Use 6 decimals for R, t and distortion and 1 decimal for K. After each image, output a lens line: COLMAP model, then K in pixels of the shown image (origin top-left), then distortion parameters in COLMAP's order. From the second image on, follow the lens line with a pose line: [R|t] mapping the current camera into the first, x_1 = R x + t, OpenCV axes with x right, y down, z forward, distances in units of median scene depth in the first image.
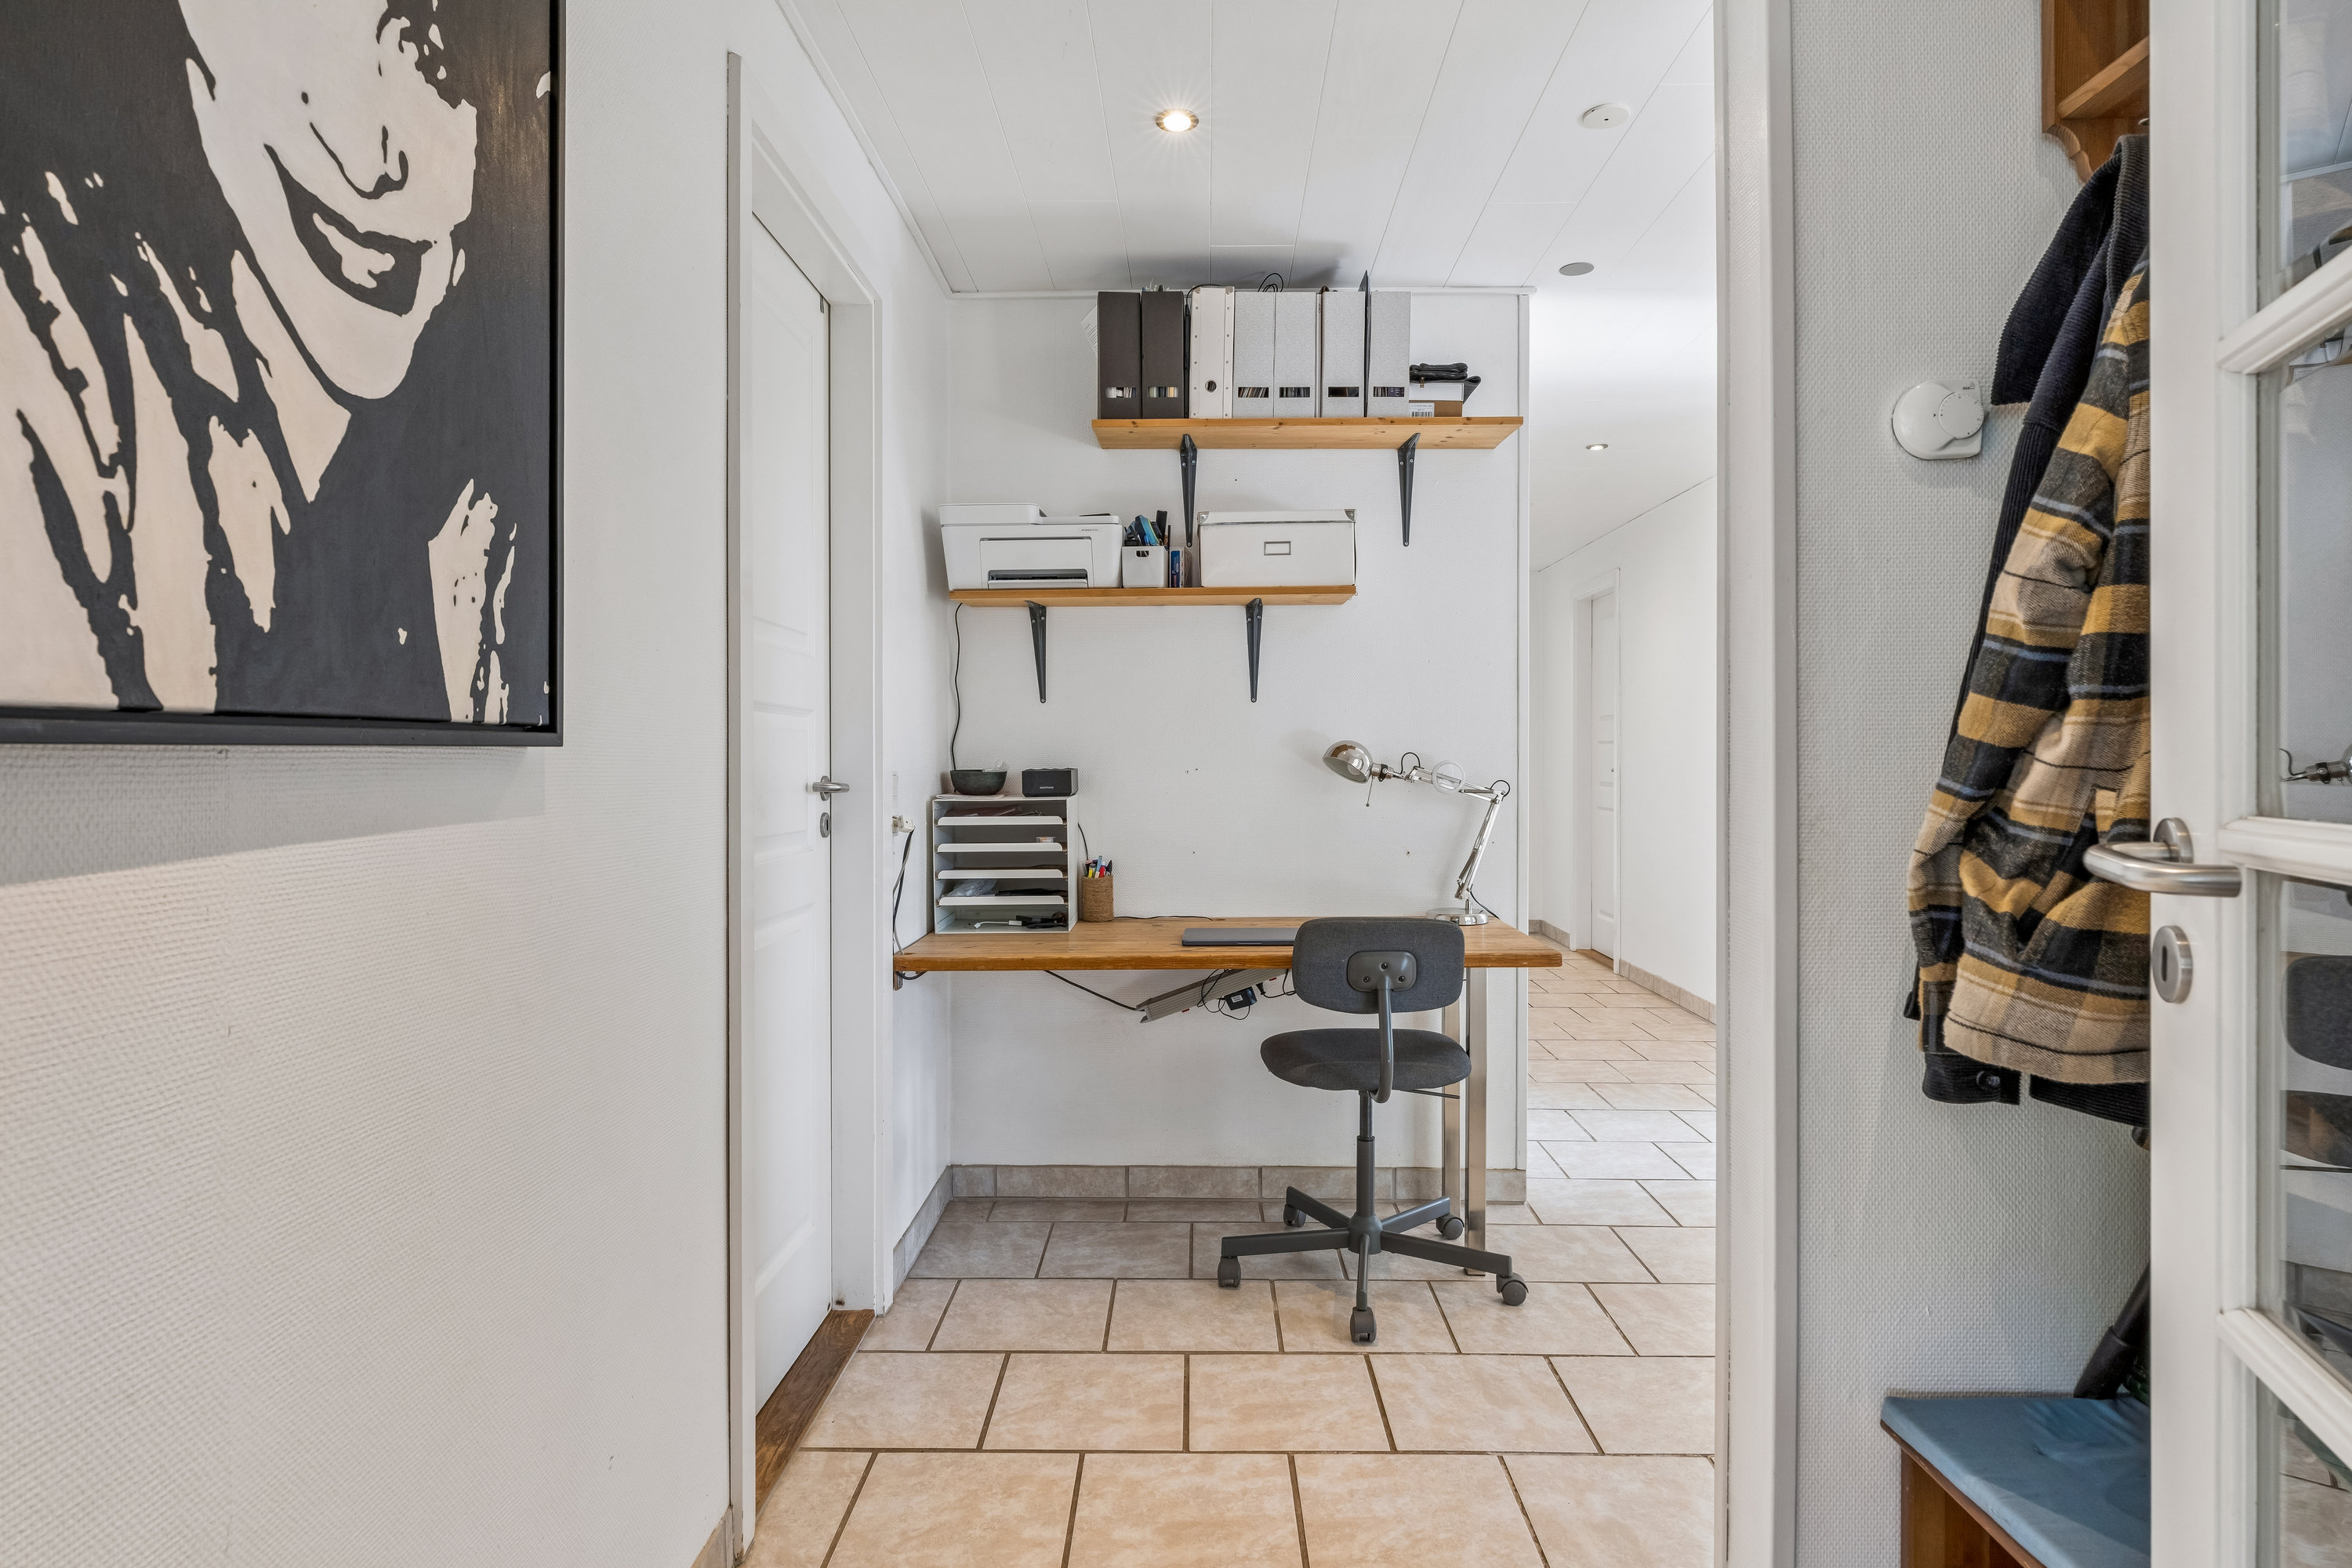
lens RADIAL K [[1263.6, 0, 1177.3], [0, 1263.6, 776.7], [0, 0, 1]] dist [0.001239, -0.000001]
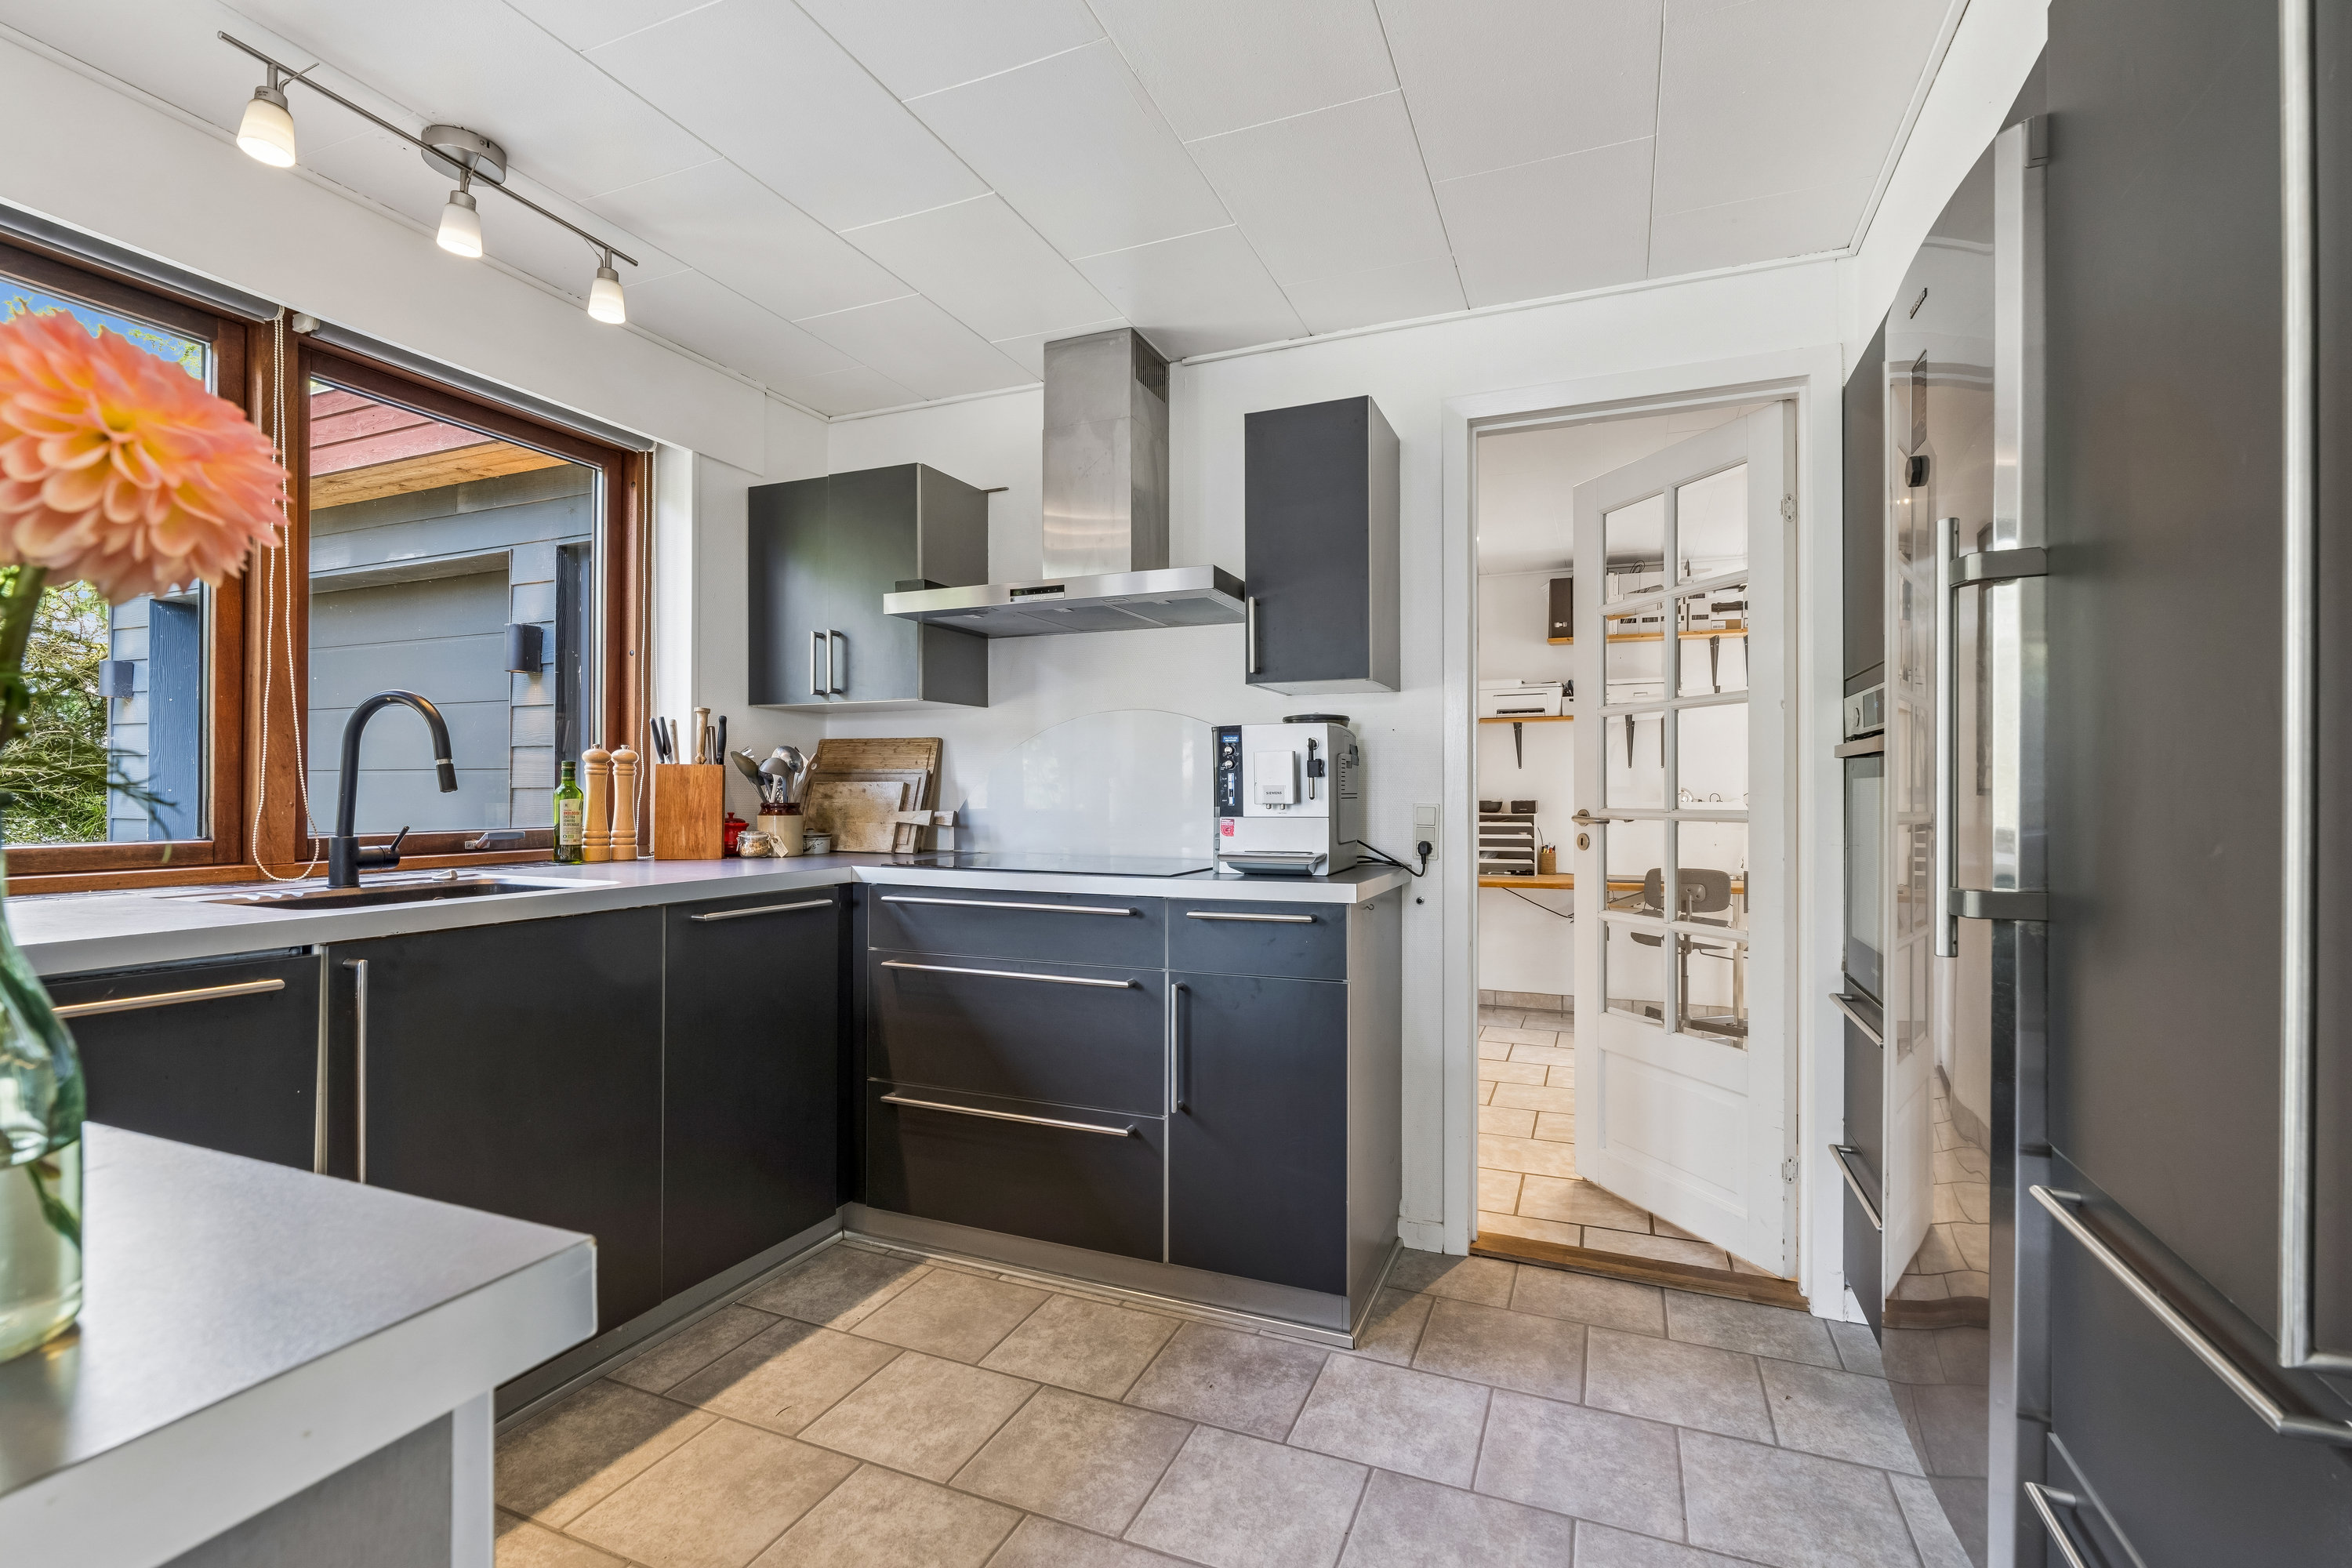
lens RADIAL K [[1050.6, 0, 1181.4], [0, 1050.6, 792.3], [0, 0, 1]] dist [-0.005272, -0.000143]
pose [[0.931951, 0.002874, -0.362572, 0.000736], [-0.006583, 0.999938, -0.008993, -0.000350], [0.362524, 0.010768, 0.931912, -0.873910]]
